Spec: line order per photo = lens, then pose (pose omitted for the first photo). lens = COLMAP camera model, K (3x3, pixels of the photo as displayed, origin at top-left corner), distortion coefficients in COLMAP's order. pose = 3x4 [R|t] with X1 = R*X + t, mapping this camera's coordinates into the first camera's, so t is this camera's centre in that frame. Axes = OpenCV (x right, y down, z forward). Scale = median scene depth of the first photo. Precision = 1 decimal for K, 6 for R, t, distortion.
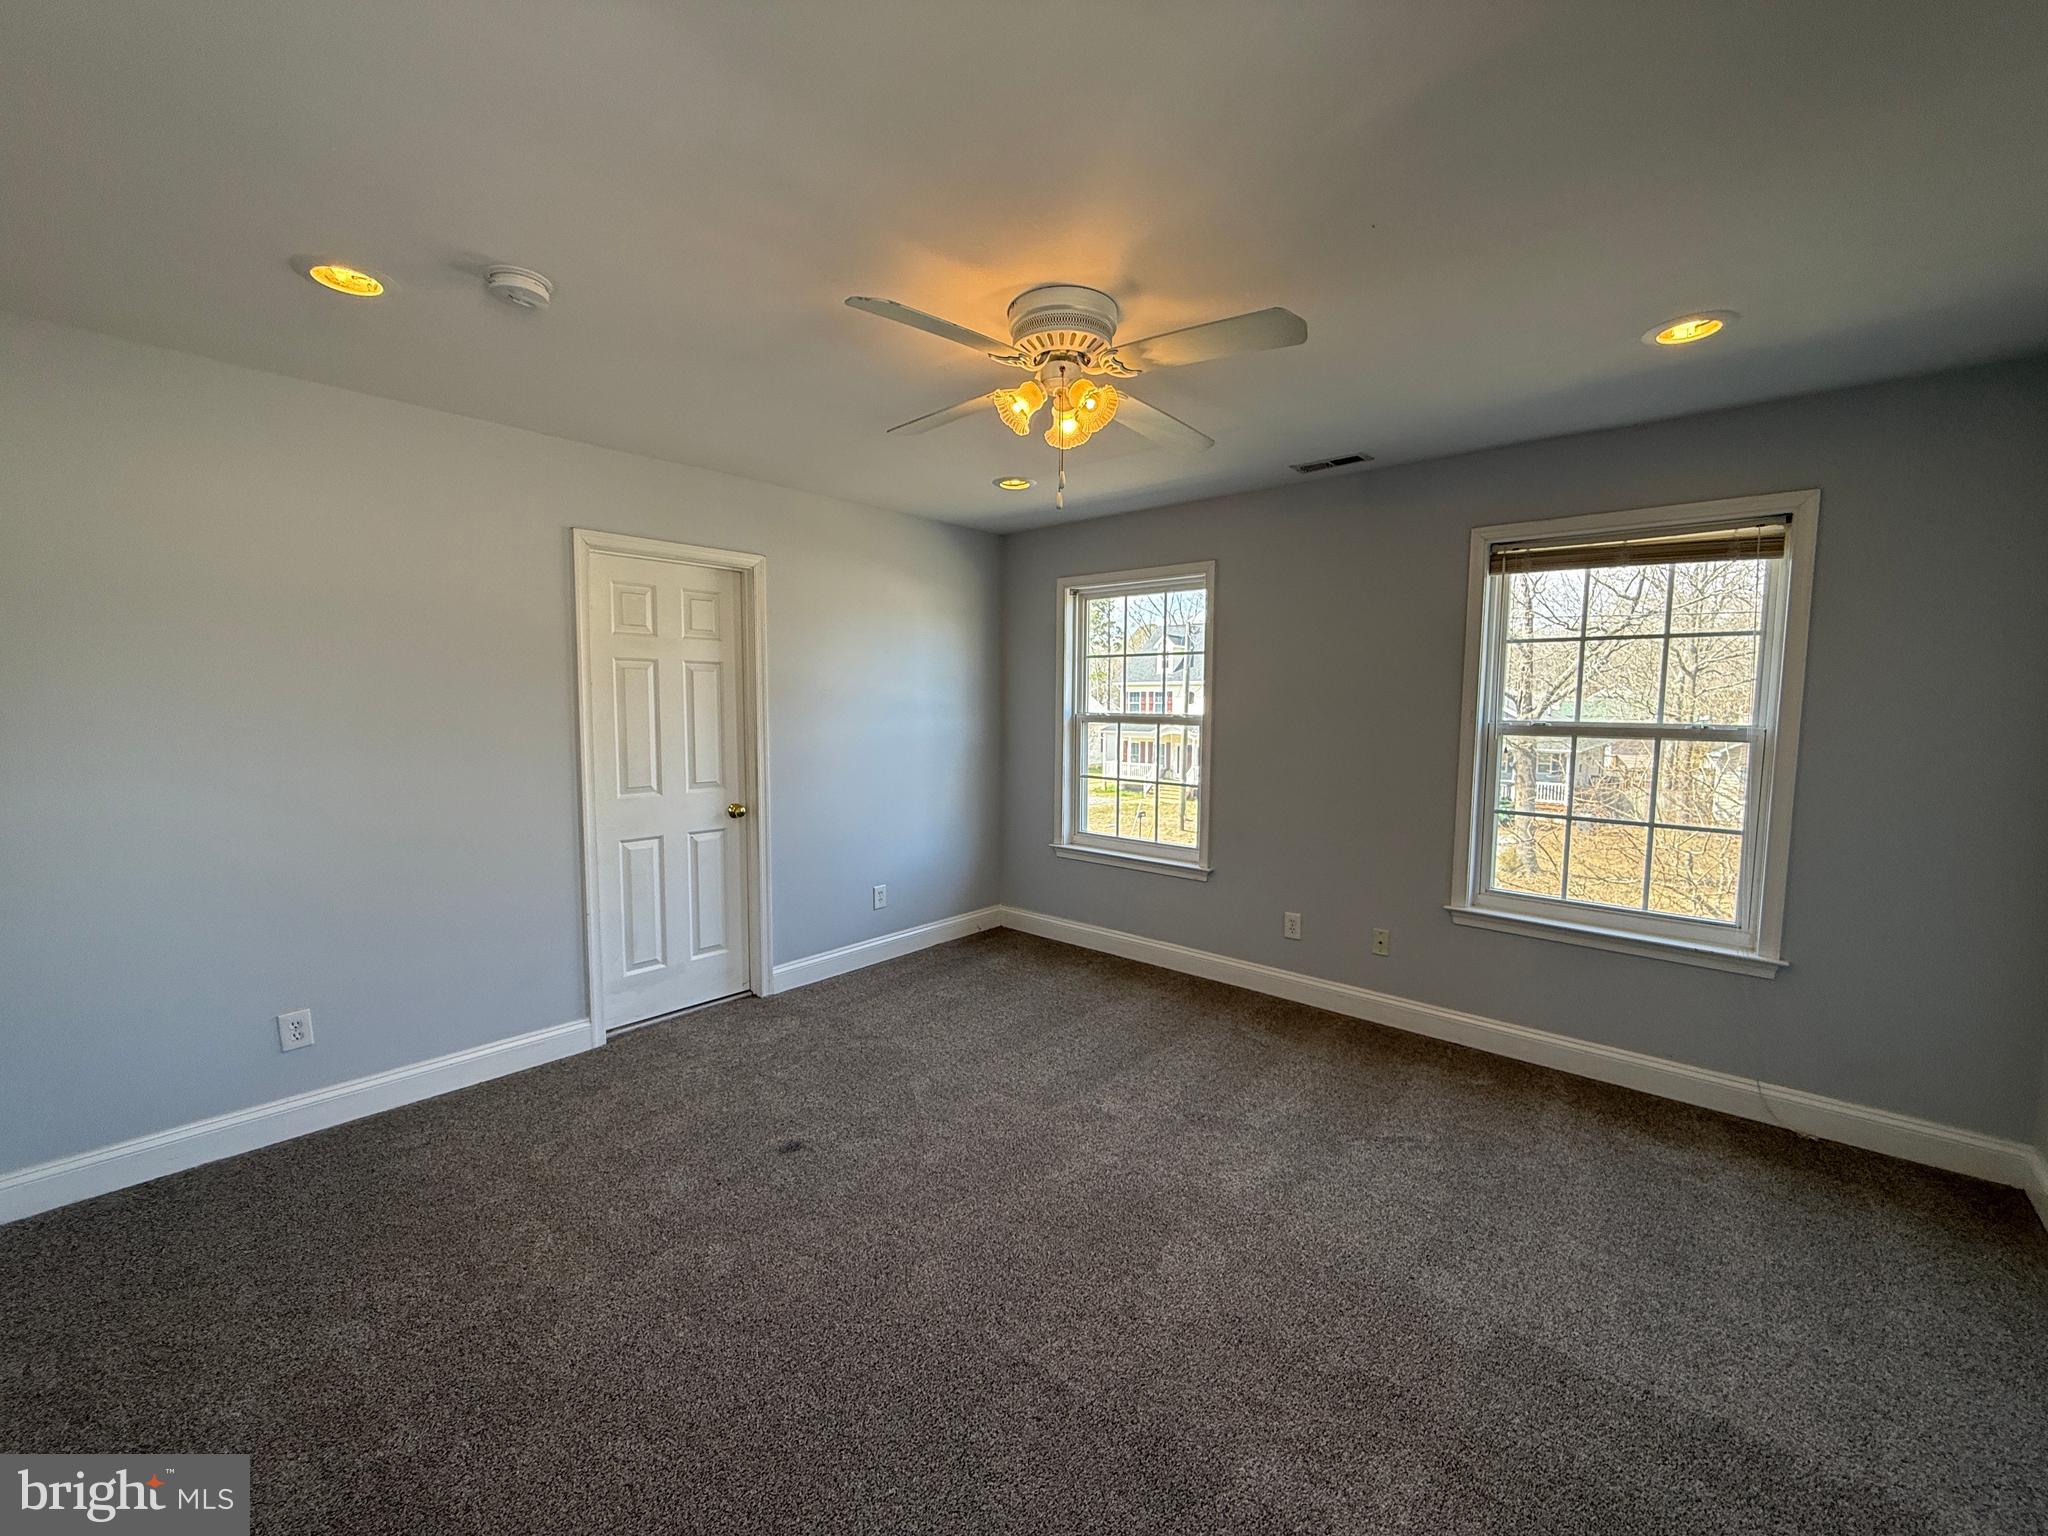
lens RADIAL K [[826.3, 0, 993.2], [0, 826.3, 766.7], [0, 0, 1]] dist [0.000084, 0.000093]
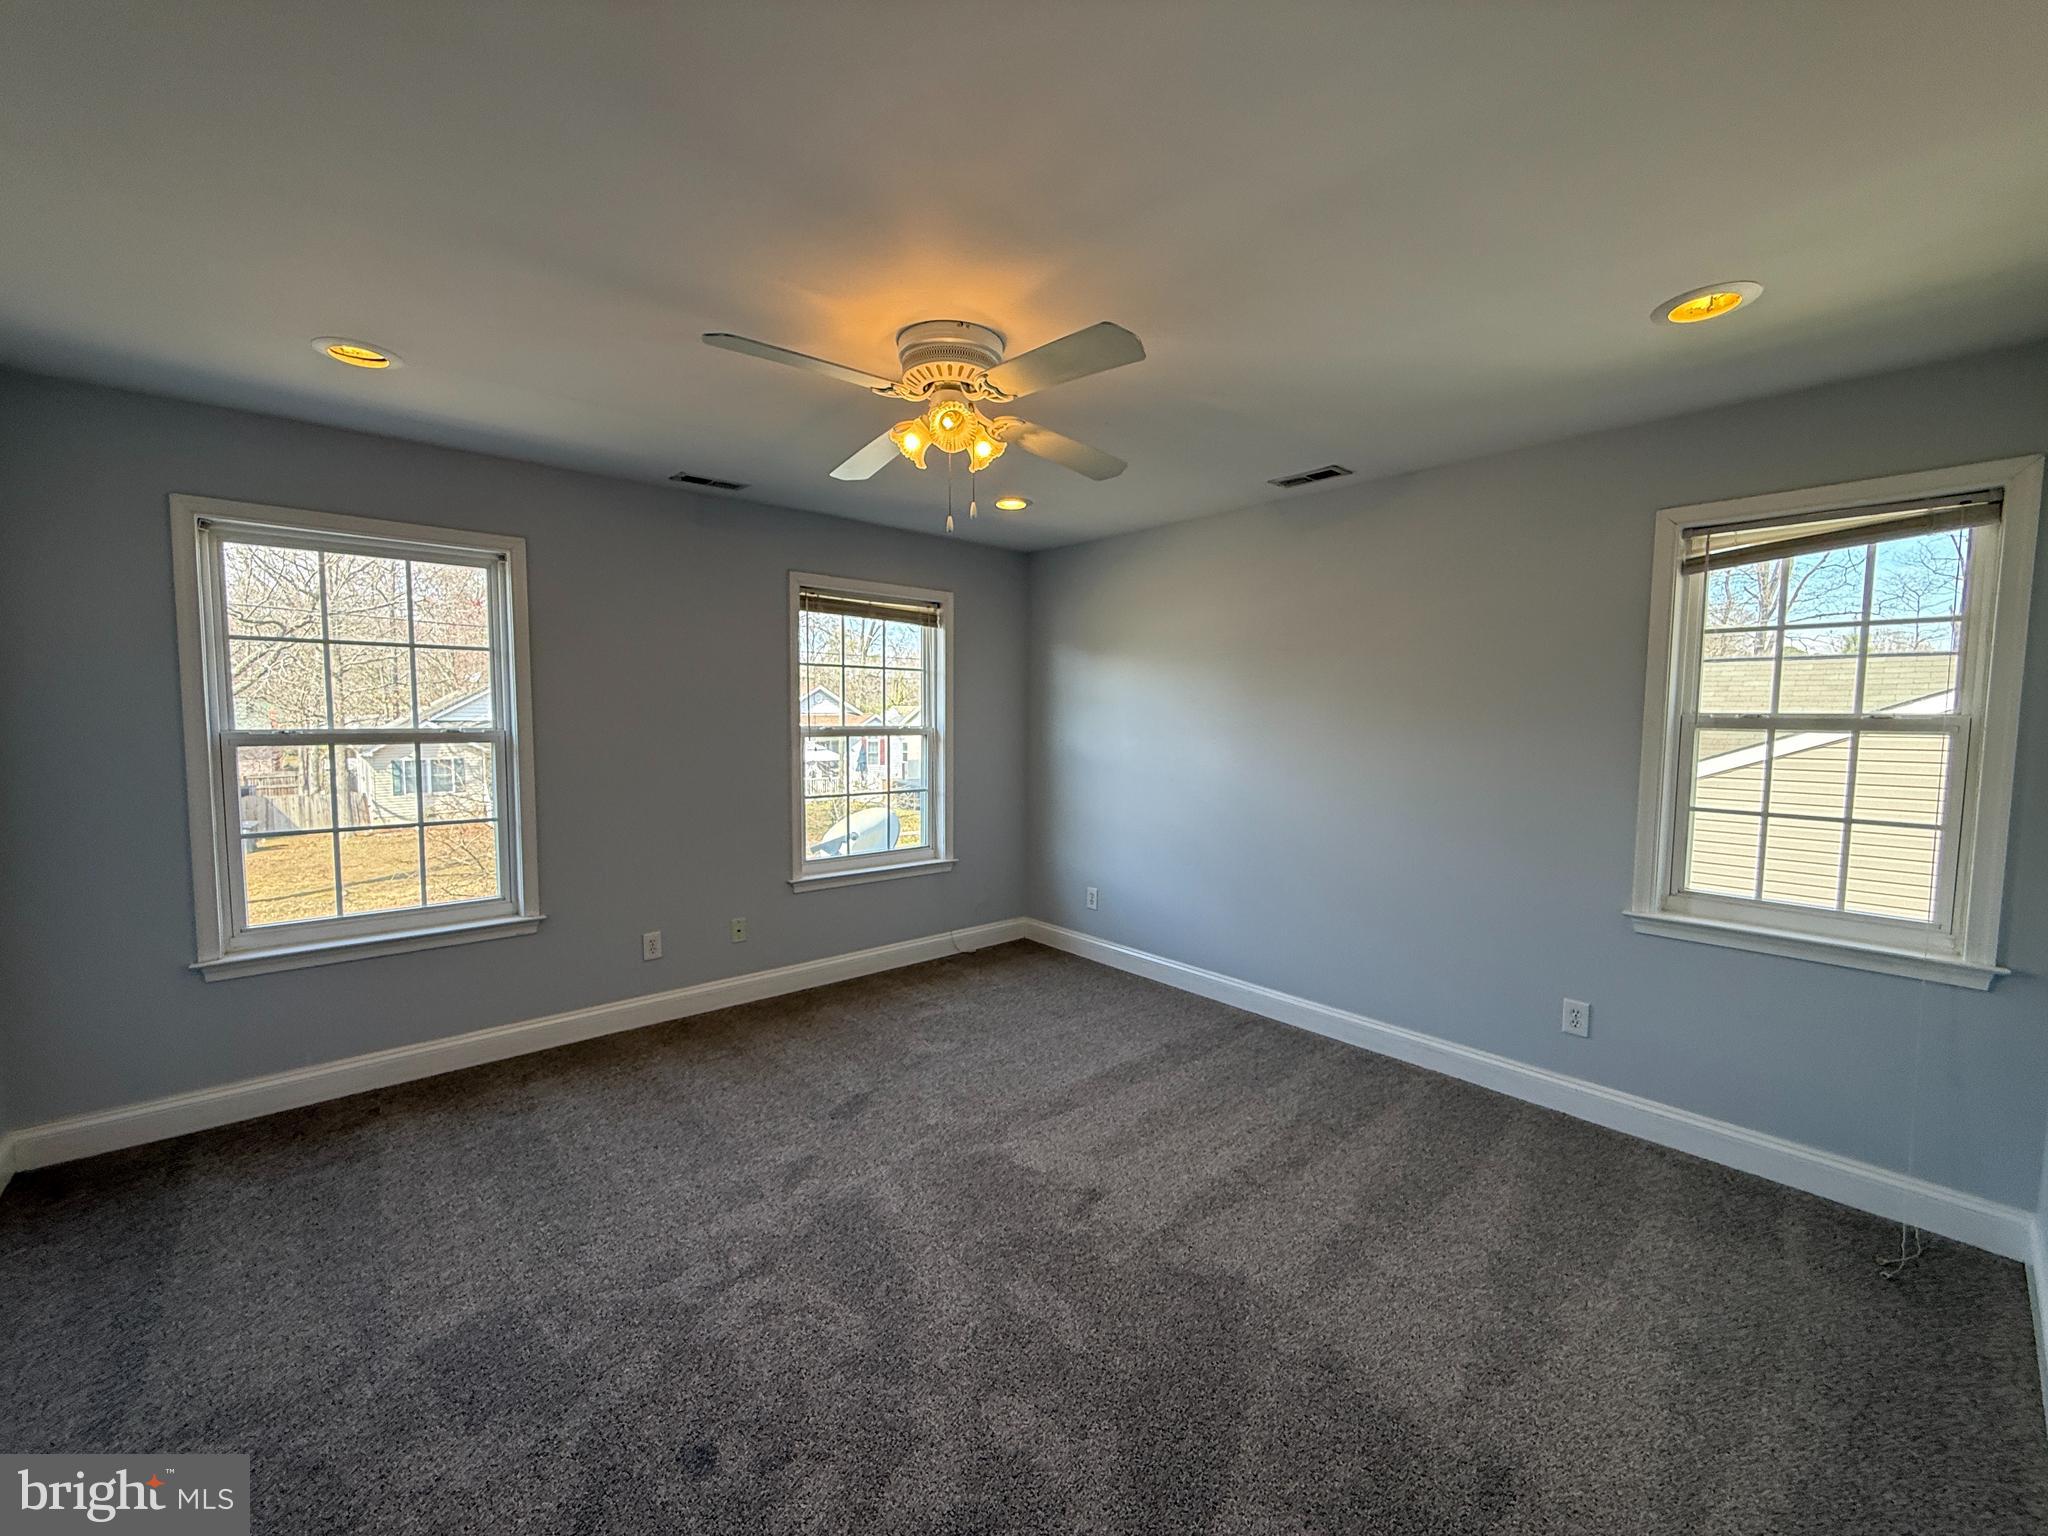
lens RADIAL K [[815.7, 0, 1017.9], [0, 815.7, 770.3], [0, 0, 1]] dist [-0.000980, 0.000159]
pose [[0.108930, -0.076472, 0.991104, -0.470632], [0.075774, 0.994774, 0.068427, -0.038669], [-0.991157, 0.067646, 0.114155, 0.423676]]
